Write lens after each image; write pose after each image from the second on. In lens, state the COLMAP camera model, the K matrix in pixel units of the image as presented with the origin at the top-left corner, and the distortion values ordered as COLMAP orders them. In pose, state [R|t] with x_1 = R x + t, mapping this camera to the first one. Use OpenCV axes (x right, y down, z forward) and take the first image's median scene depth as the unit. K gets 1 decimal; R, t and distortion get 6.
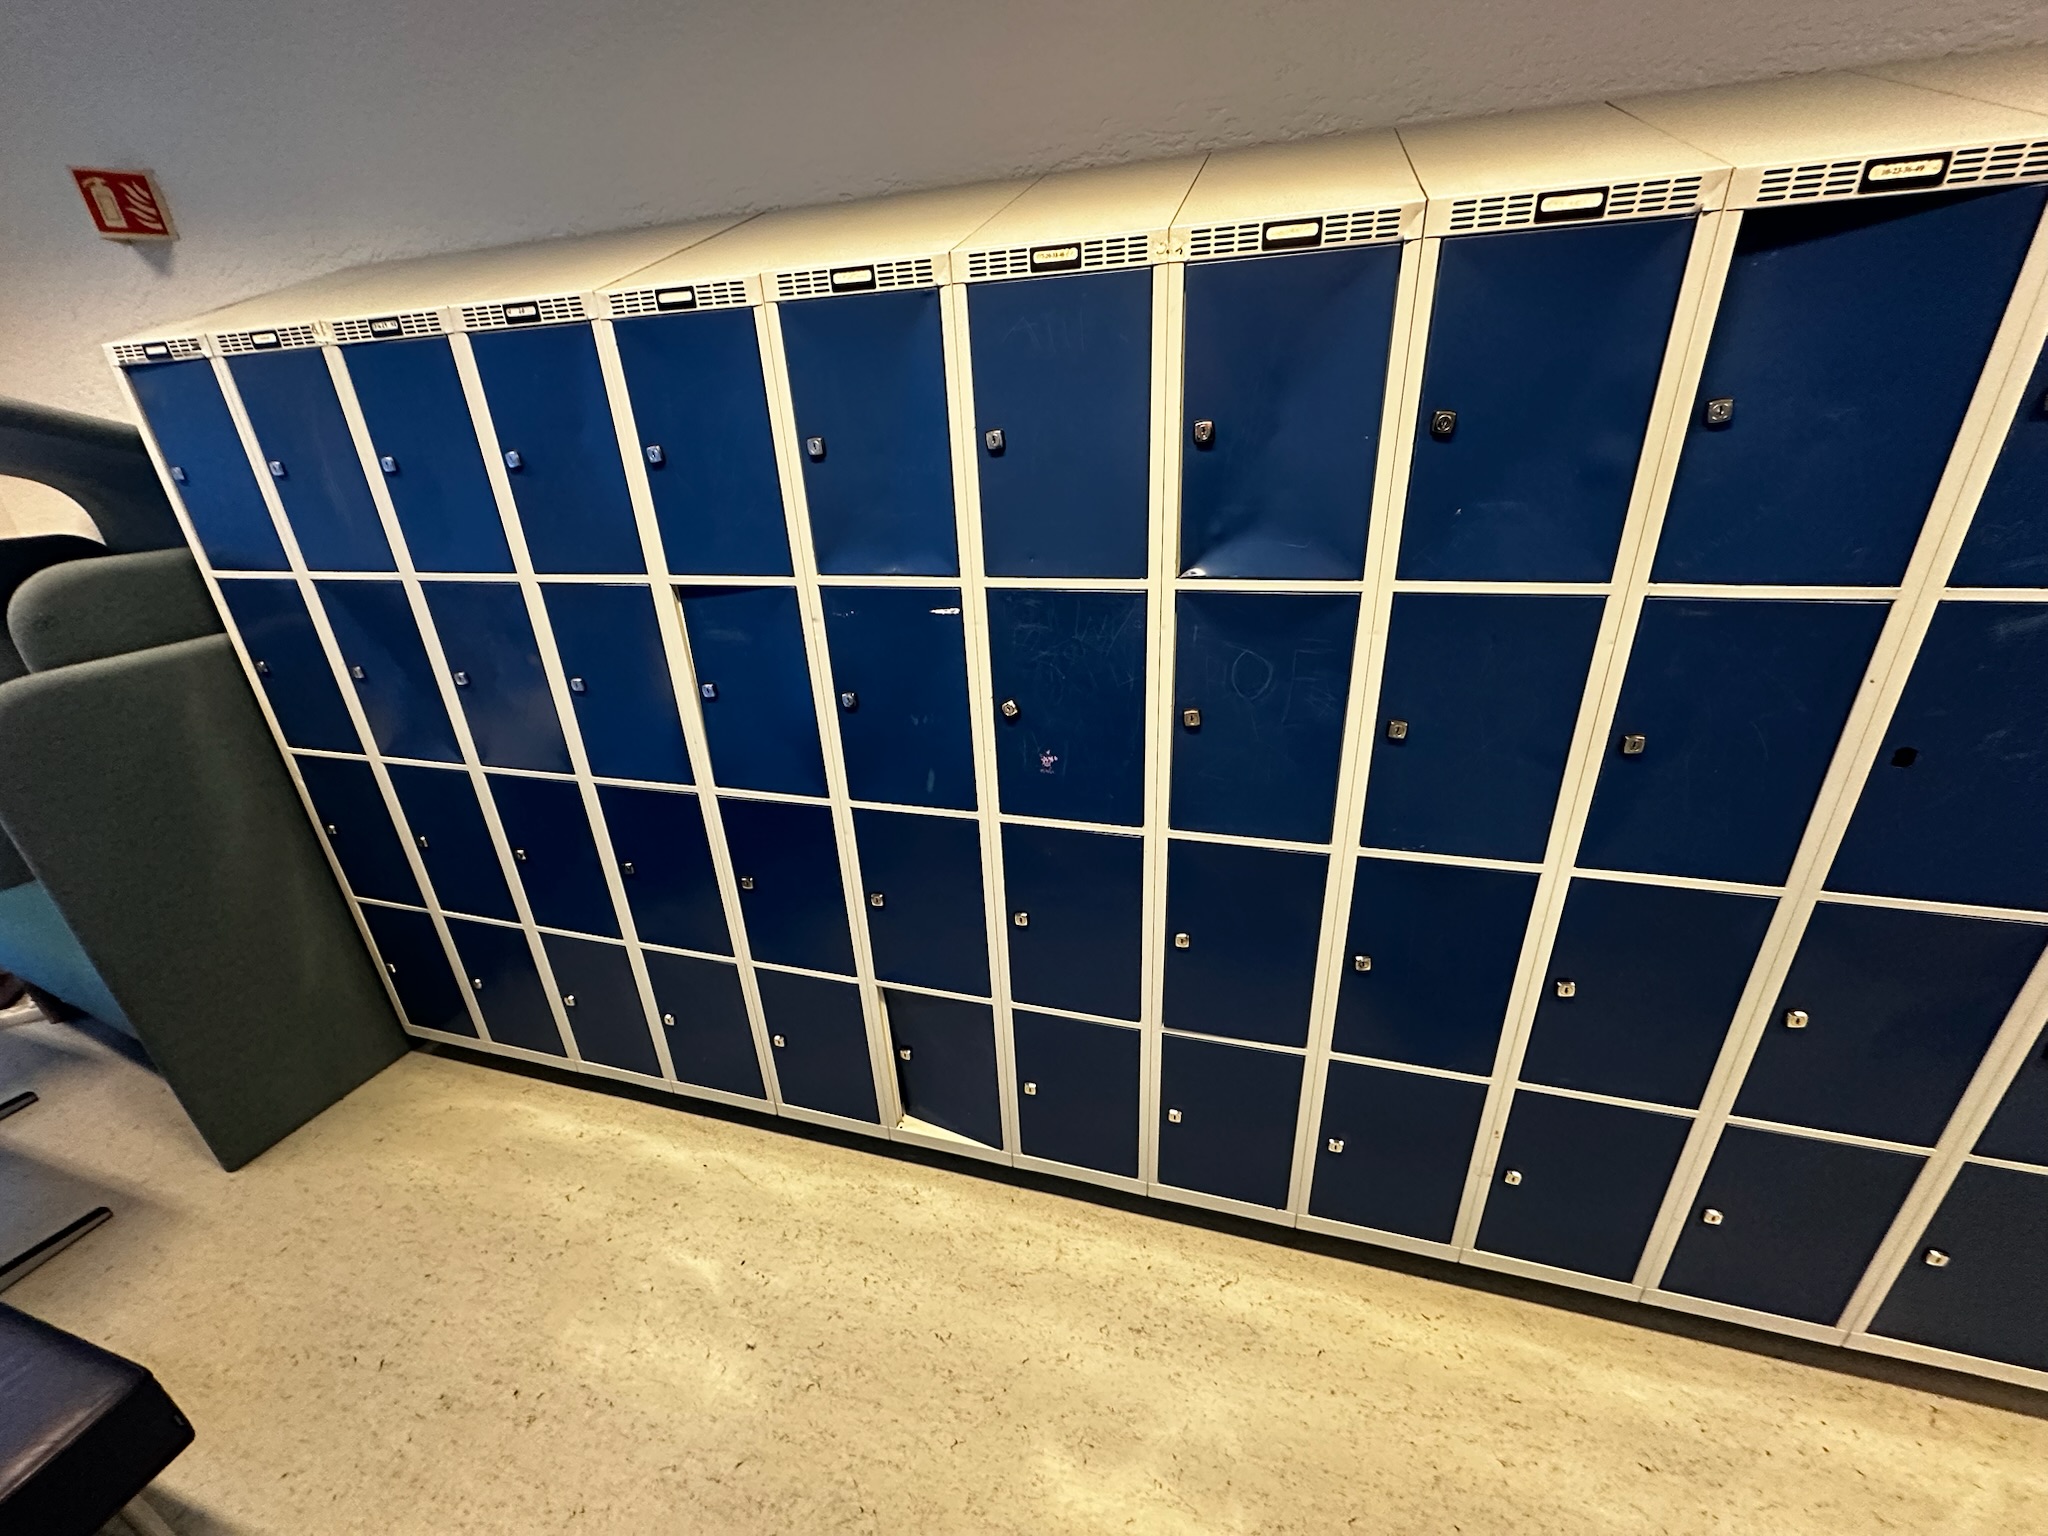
lens RADIAL K [[821.1, 0, 1030.4], [0, 821.1, 782.2], [0, 0, 1]] dist [-0.000893, 0.000003]
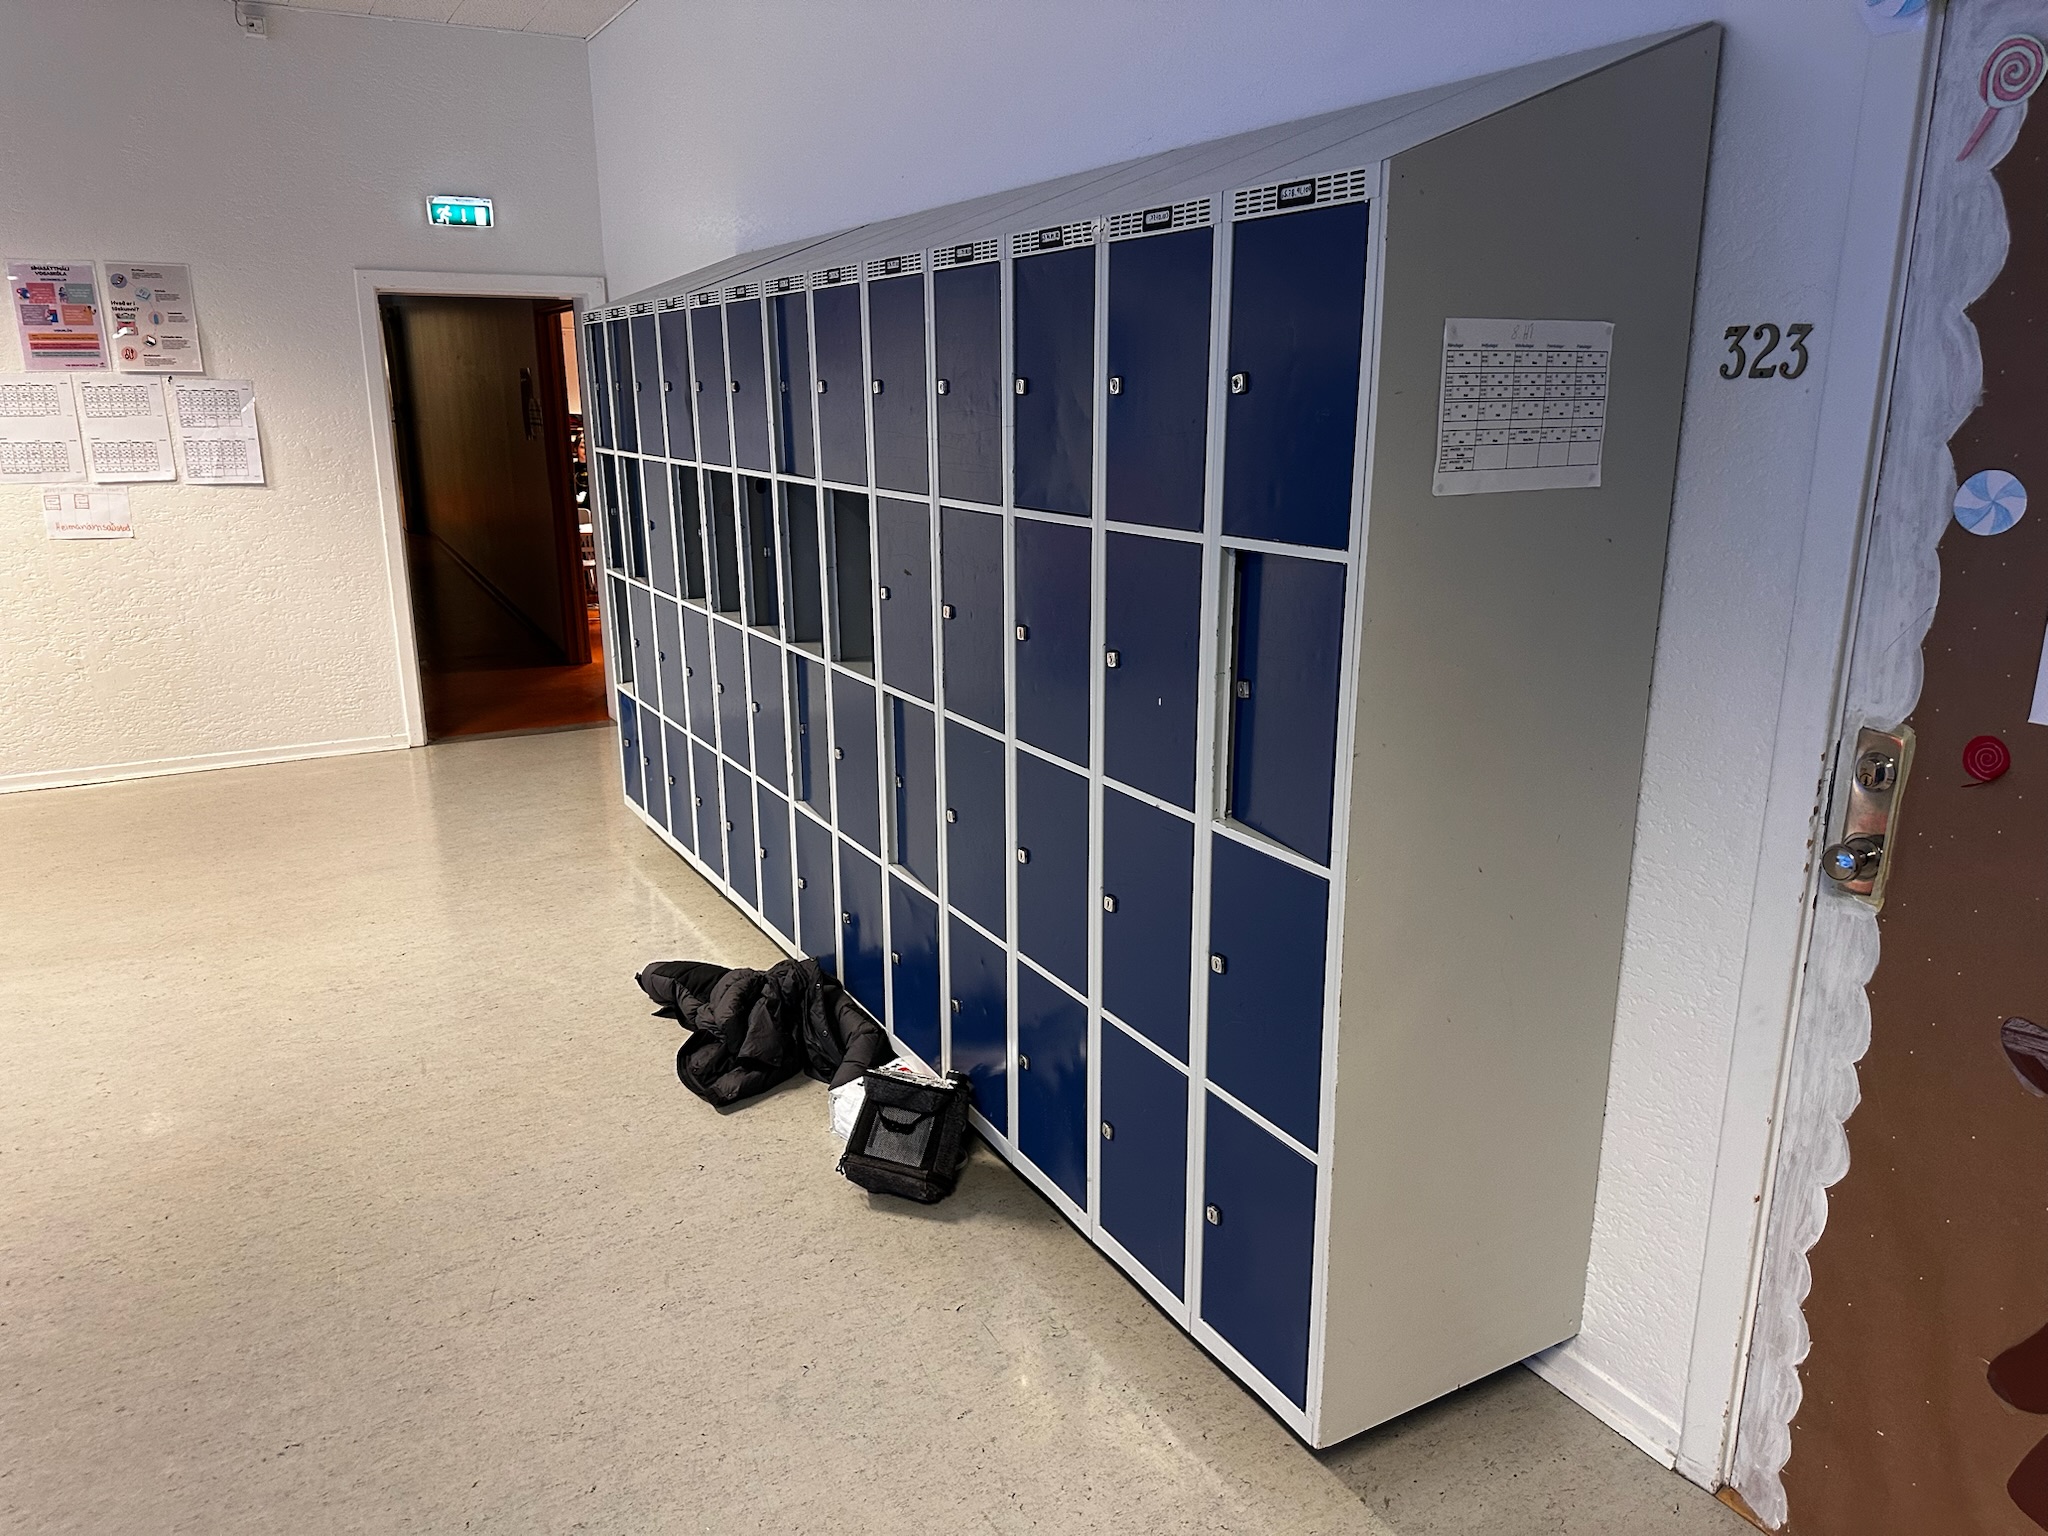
lens RADIAL K [[1476.7, 0, 1019.0], [0, 1476.7, 794.0], [0, 0, 1]] dist [0.051538, 0.002643]
pose [[0.711428, 0.219035, -0.667753, 1.049268], [-0.291766, 0.956485, 0.002895, 0.083951], [0.639330, 0.192768, 0.744377, -0.301318]]
